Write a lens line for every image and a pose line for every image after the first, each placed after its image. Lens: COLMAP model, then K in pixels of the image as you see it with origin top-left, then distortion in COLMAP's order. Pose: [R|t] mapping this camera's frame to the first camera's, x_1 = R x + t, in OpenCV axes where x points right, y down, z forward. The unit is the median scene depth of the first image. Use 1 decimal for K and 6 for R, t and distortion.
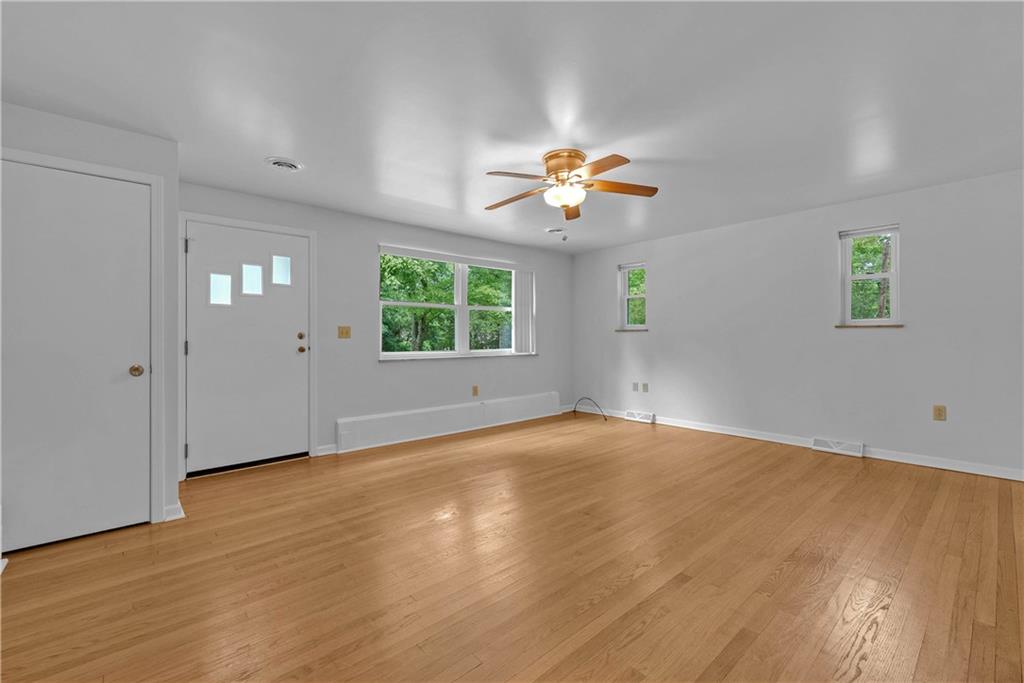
lens RADIAL K [[430.1, 0, 512.0], [0, 430.1, 341.5], [0, 0, 1]] dist [-0.006721, -0.000060]
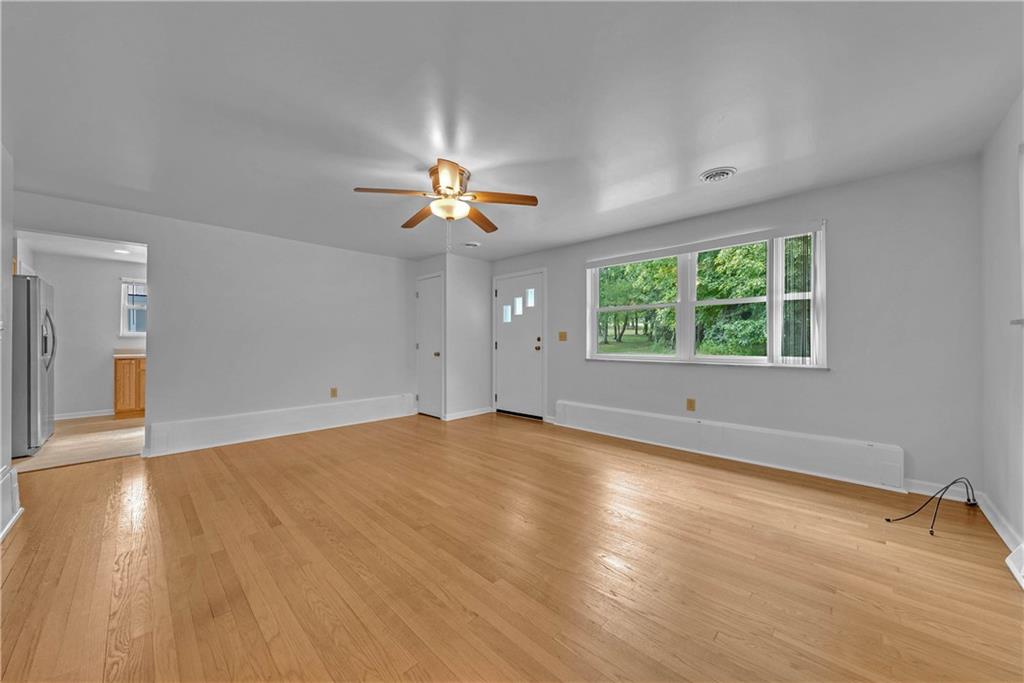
lens RADIAL K [[362.3, 0, 512.0], [0, 362.3, 341.5], [0, 0, 1]] dist [0.000729, 0.000036]
pose [[0.083810, 0.006891, -0.996458, 0.783804], [-0.004324, 0.999969, 0.006551, -0.012984], [0.996472, 0.003760, 0.083837, 0.810642]]
